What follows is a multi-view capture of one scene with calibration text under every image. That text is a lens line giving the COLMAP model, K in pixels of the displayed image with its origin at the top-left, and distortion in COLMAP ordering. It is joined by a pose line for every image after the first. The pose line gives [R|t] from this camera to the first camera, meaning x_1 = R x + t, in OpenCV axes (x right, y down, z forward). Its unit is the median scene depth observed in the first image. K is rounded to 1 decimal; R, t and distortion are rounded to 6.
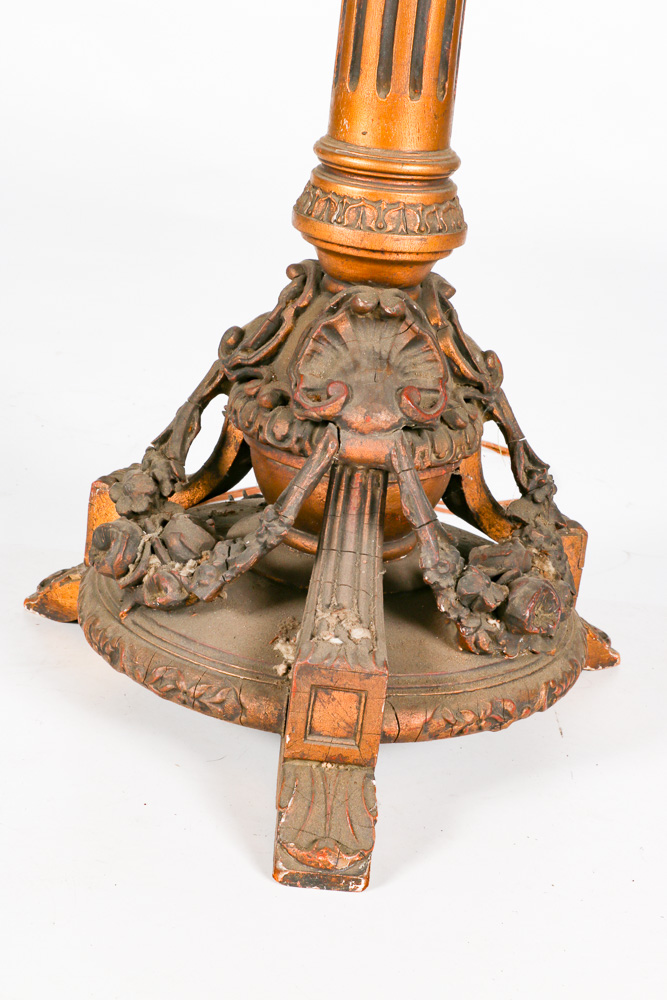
lens RADIAL K [[1604.1, 0, 333.5], [0, 1604.1, 500.0], [0, 0, 1]] dist [0.010567, 0.002923]
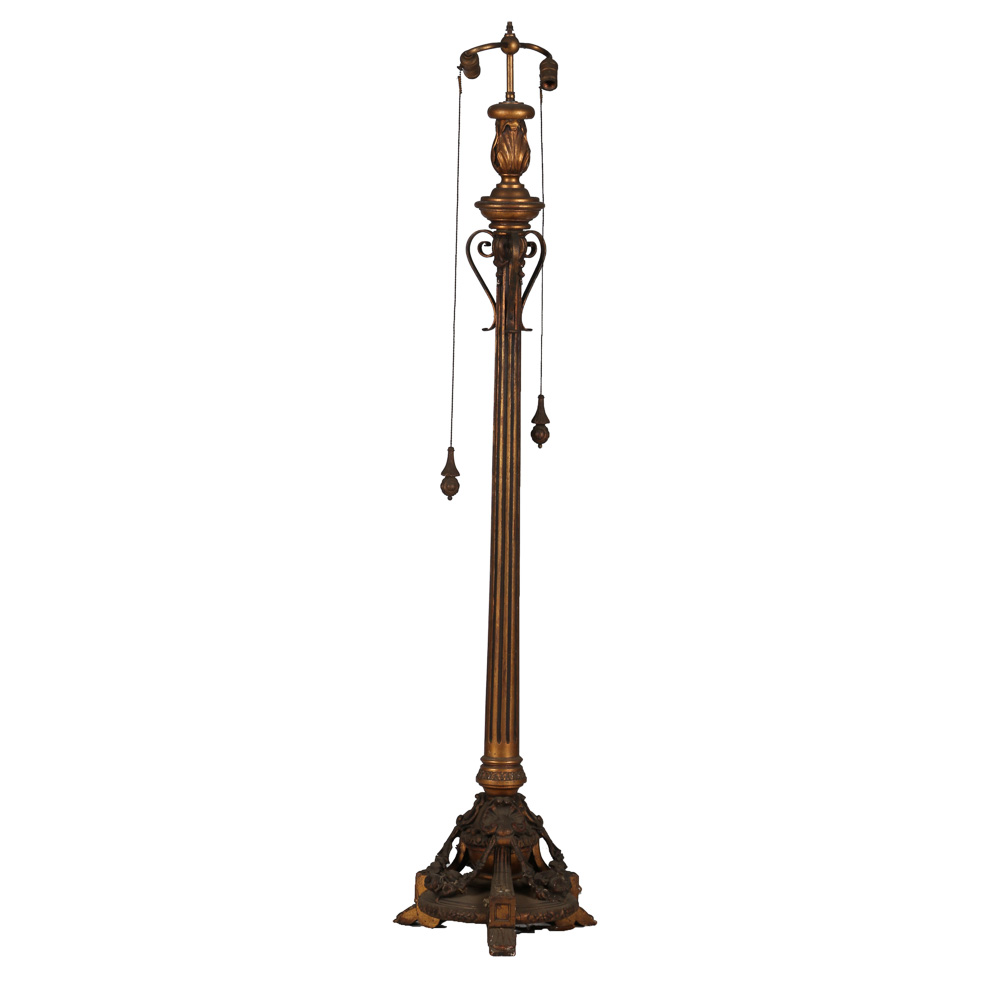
lens RADIAL K [[4427.4, 0, 500.0], [0, 4427.4, 500.0], [0, 0, 1]] dist [0.850112, 0.094078]
pose [[0.995211, -0.087939, 0.042693, -0.331816], [0.096115, 0.959915, -0.263295, 1.779498], [-0.017828, 0.266138, 0.963770, -8.426898]]
